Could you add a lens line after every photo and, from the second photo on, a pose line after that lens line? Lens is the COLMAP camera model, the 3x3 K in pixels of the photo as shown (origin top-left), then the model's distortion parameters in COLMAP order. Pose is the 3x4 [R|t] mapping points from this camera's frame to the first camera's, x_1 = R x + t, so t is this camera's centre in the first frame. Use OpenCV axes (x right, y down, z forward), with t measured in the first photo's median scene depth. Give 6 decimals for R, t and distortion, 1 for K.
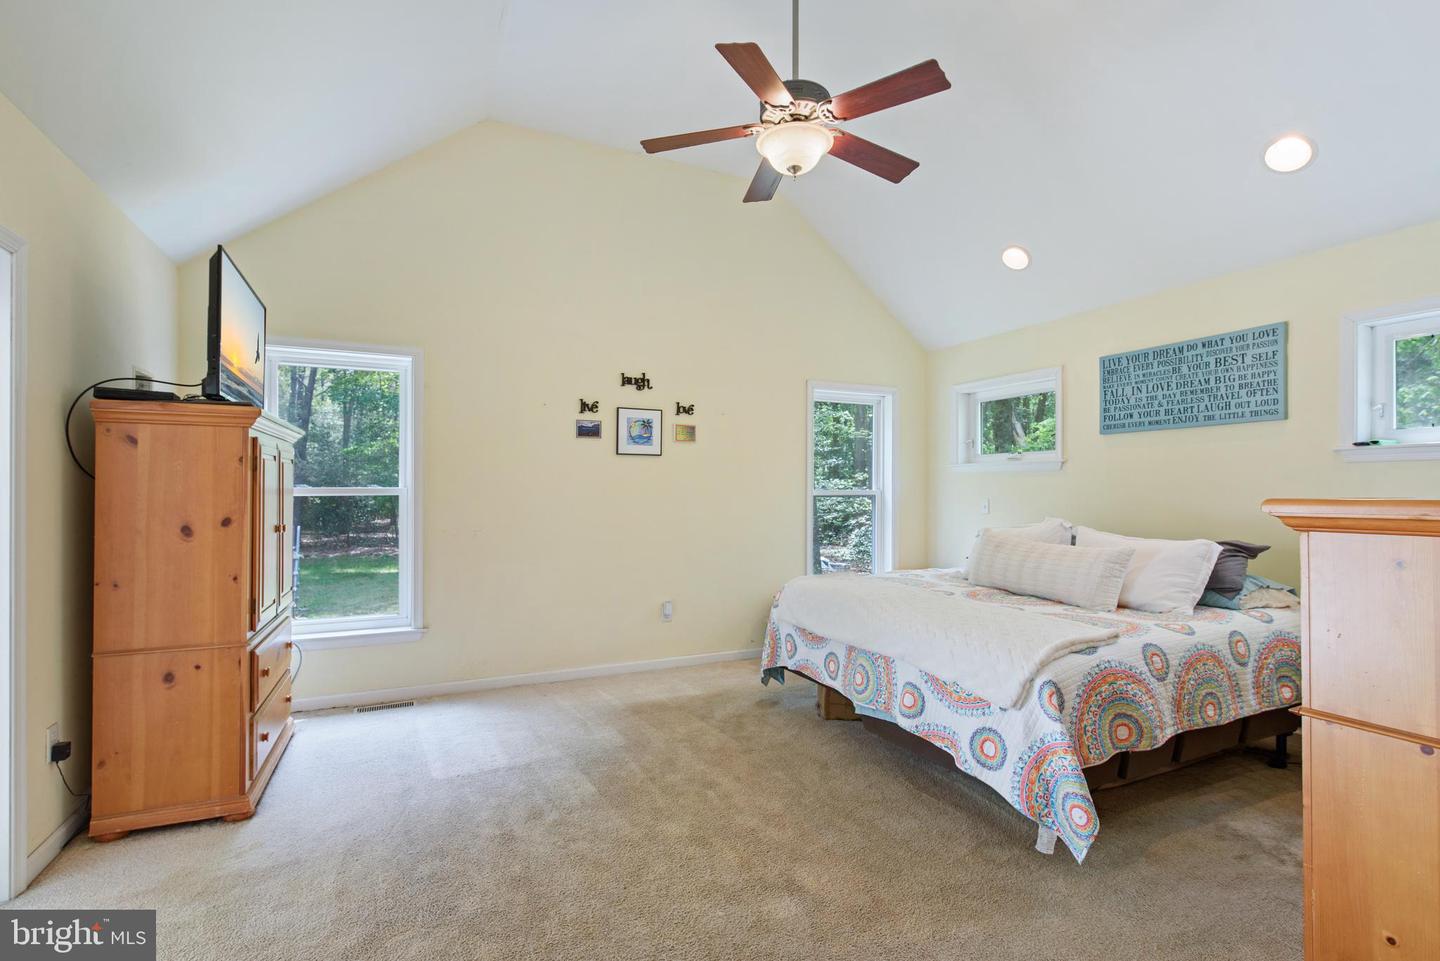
lens RADIAL K [[695.9, 0, 723.5], [0, 695.9, 481.1], [0, 0, 1]] dist [0.006352, -0.000335]
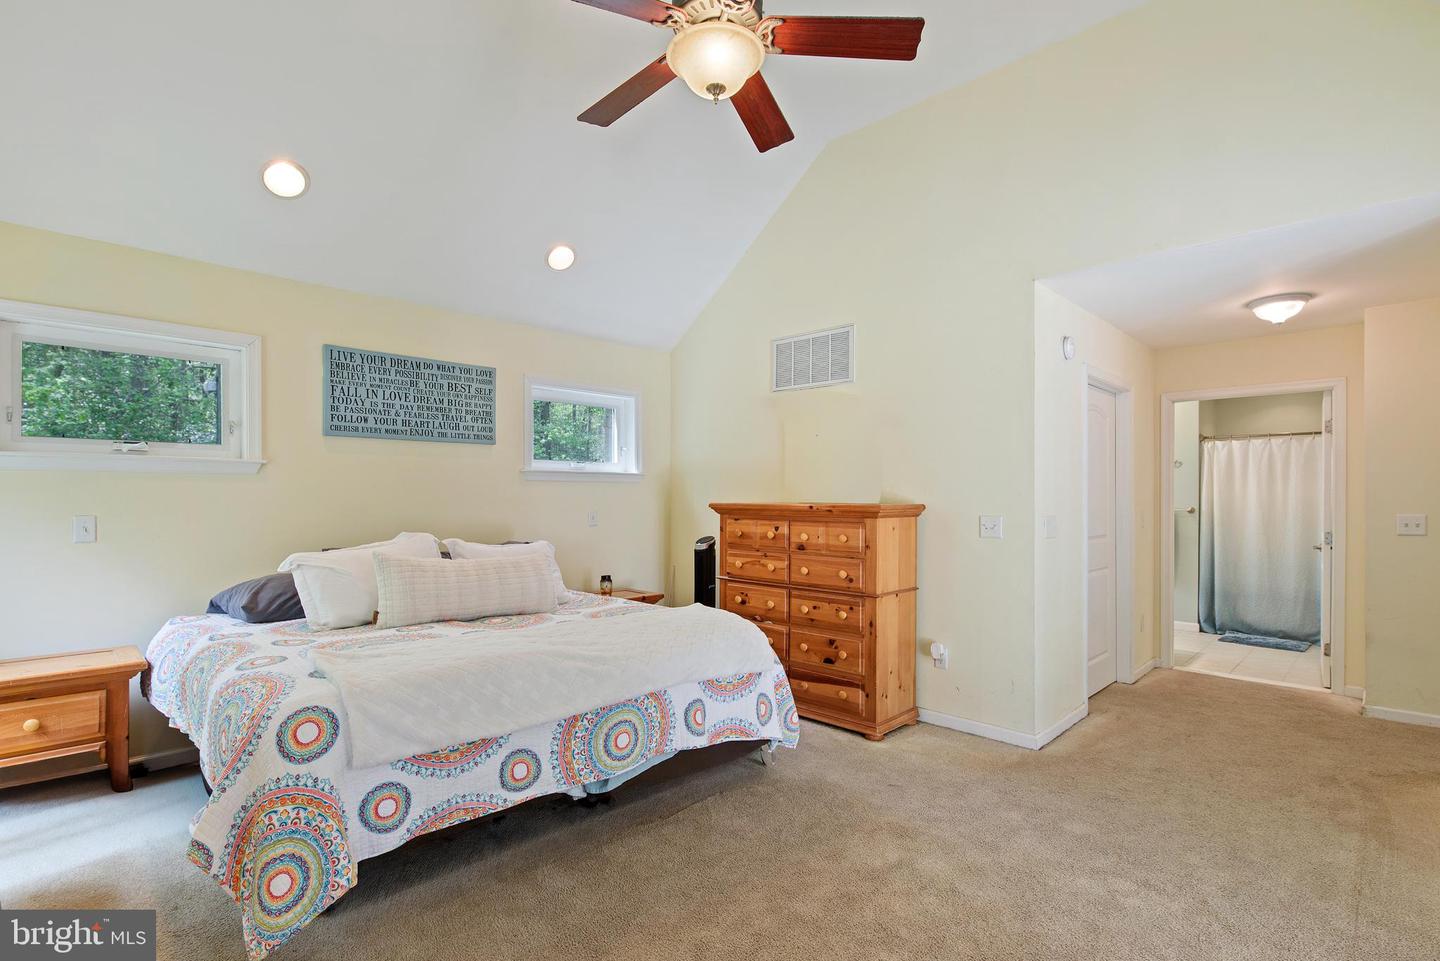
lens RADIAL K [[695.9, 0, 694.3], [0, 695.9, 508.1], [0, 0, 1]] dist [0.006352, -0.000335]
pose [[-0.337156, -0.015018, 0.941329, -0.469651], [-0.012624, 0.999855, 0.011430, 0.007756], [-0.941364, -0.008030, -0.337297, 0.974440]]
